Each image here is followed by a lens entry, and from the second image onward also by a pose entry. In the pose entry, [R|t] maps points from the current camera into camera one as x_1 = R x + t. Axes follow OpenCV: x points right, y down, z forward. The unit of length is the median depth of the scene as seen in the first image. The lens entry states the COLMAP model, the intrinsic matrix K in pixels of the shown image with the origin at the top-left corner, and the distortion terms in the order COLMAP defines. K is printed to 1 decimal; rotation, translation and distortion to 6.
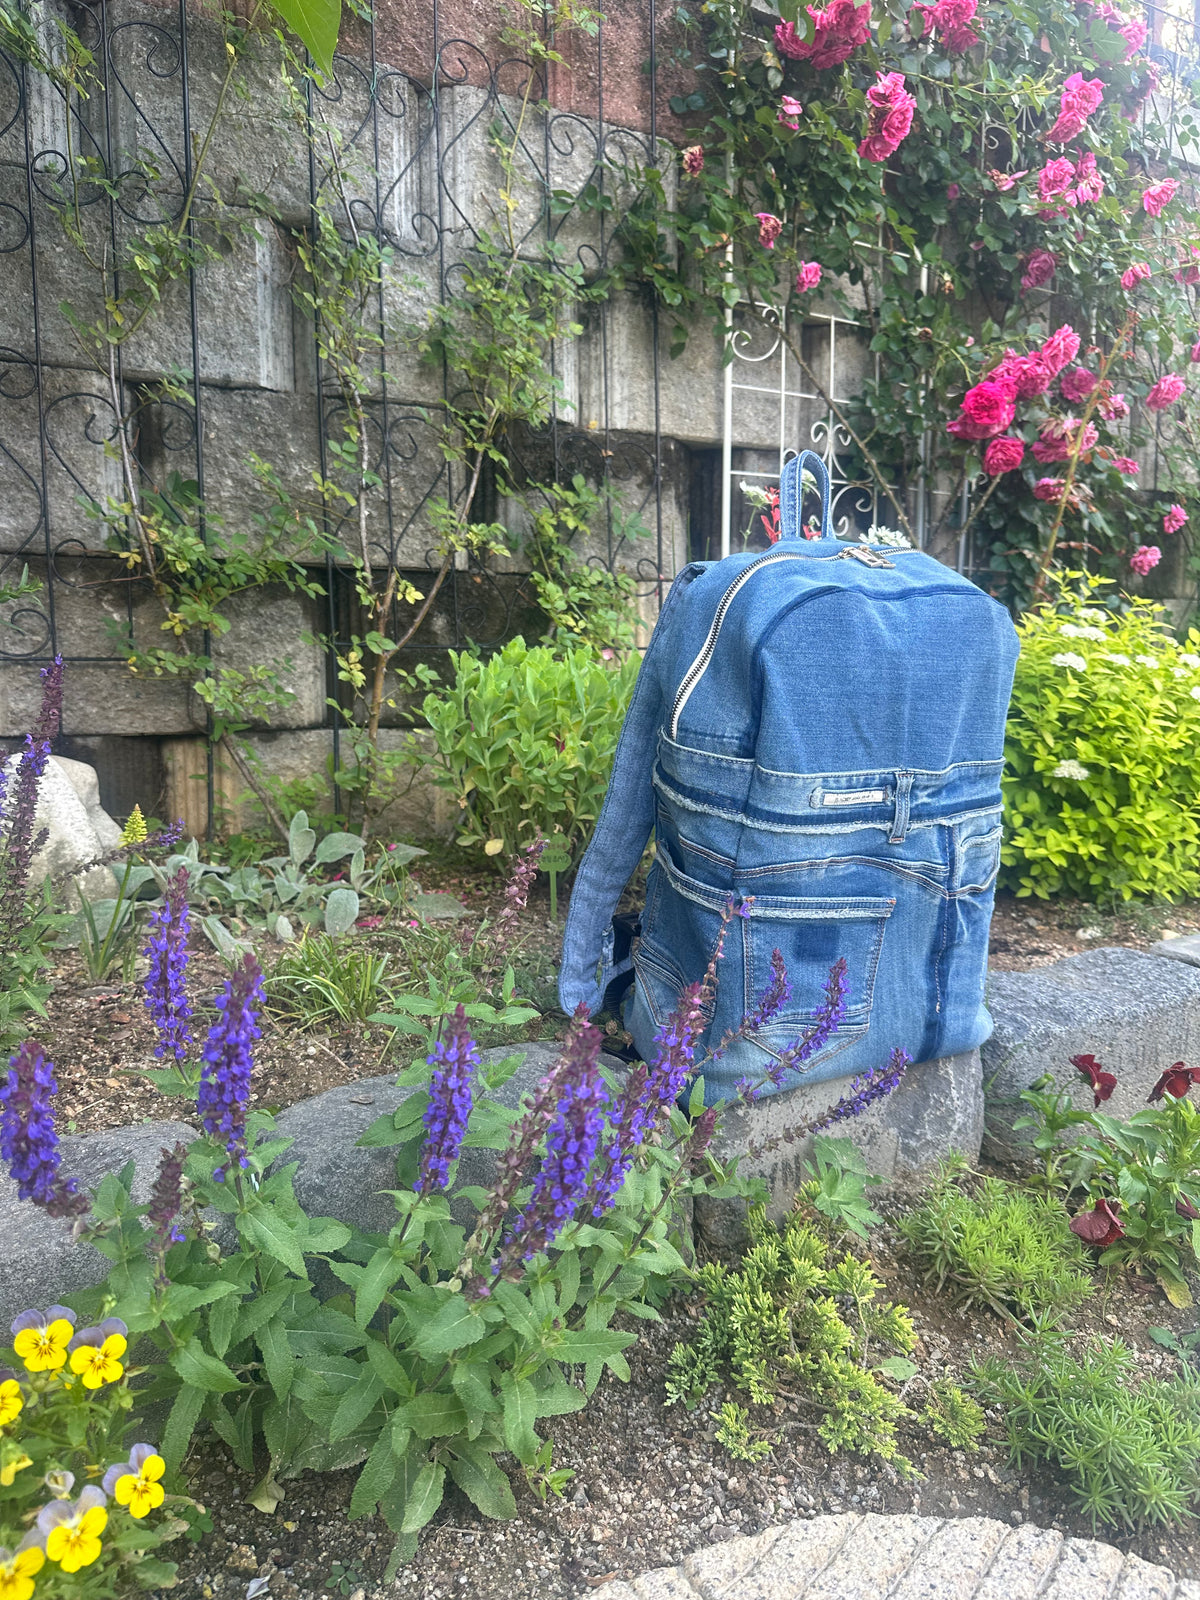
lens RADIAL K [[1096.1, 0, 593.9], [0, 1096.1, 795.0], [0, 0, 1]] dist [0.033836, -0.026939]
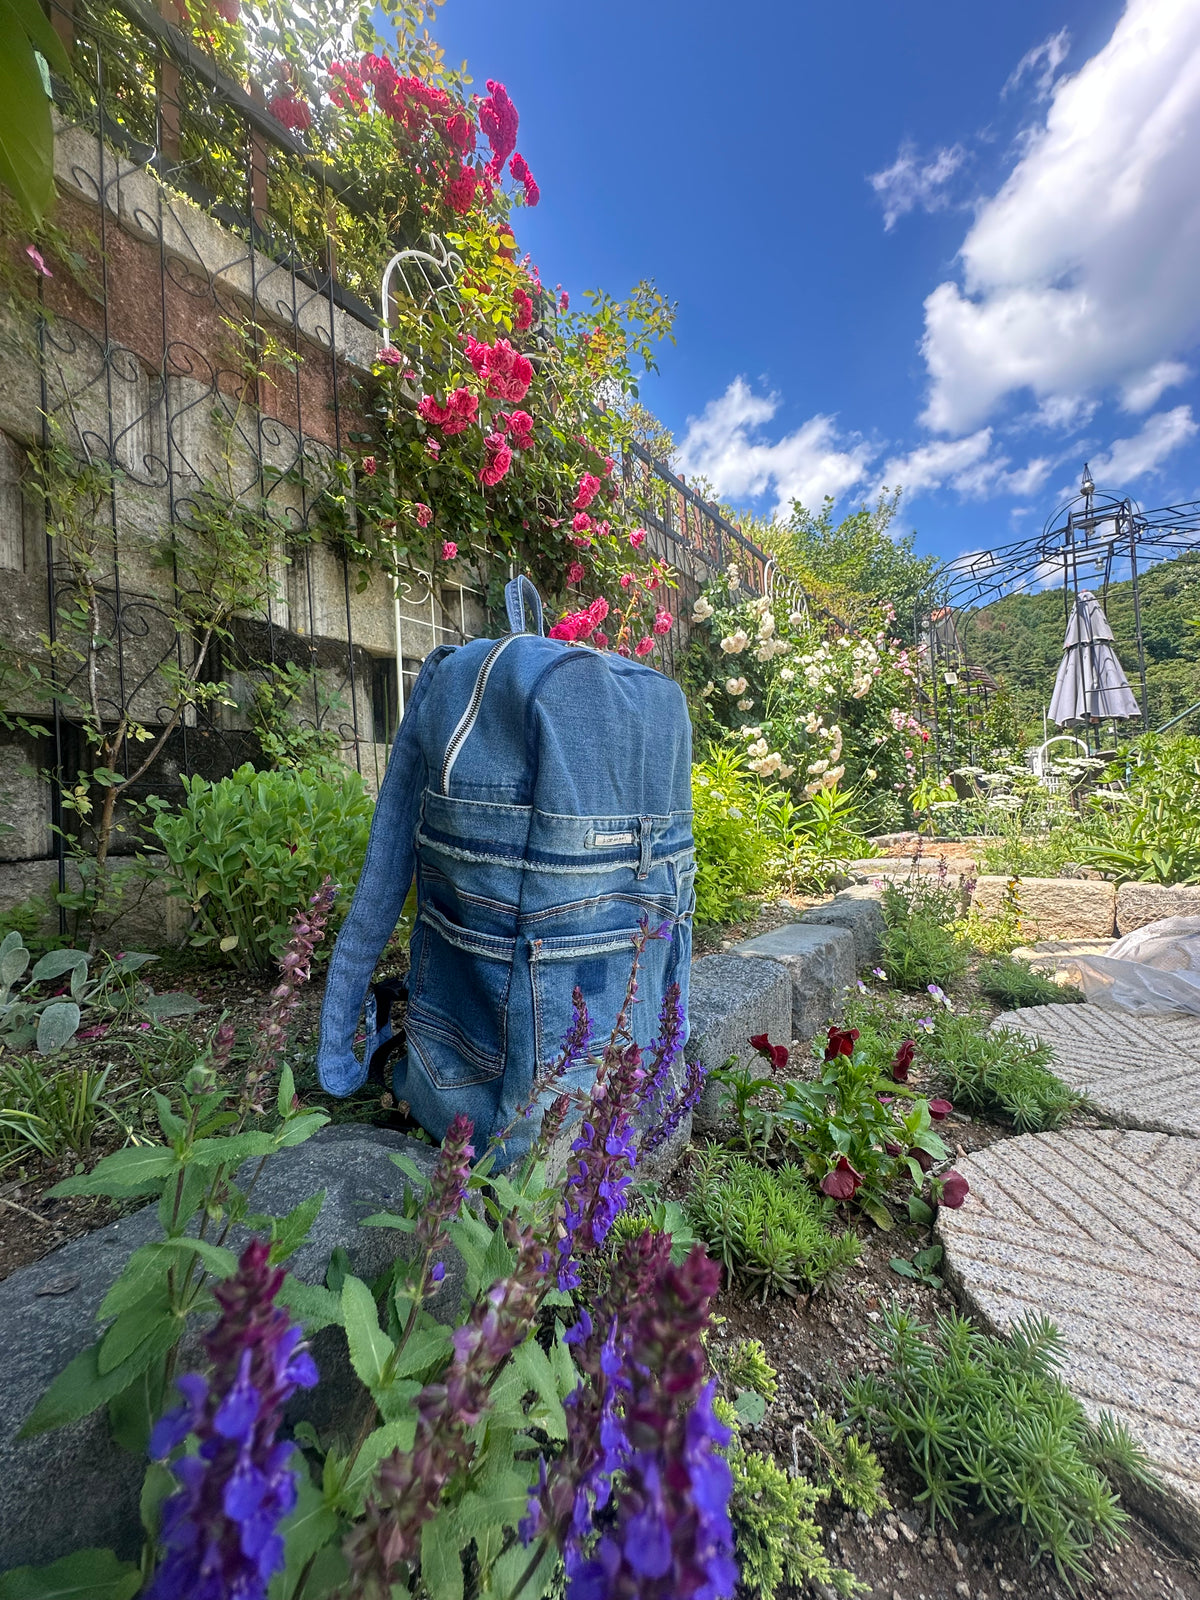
lens RADIAL K [[627.7, 0, 589.4], [0, 627.7, 805.4], [0, 0, 1]] dist [-0.008605, 0.000902]
pose [[0.898533, -0.031262, 0.437790, -0.030555], [0.097464, 0.986768, -0.129575, 0.023143], [-0.427947, 0.159096, 0.889691, 0.208196]]
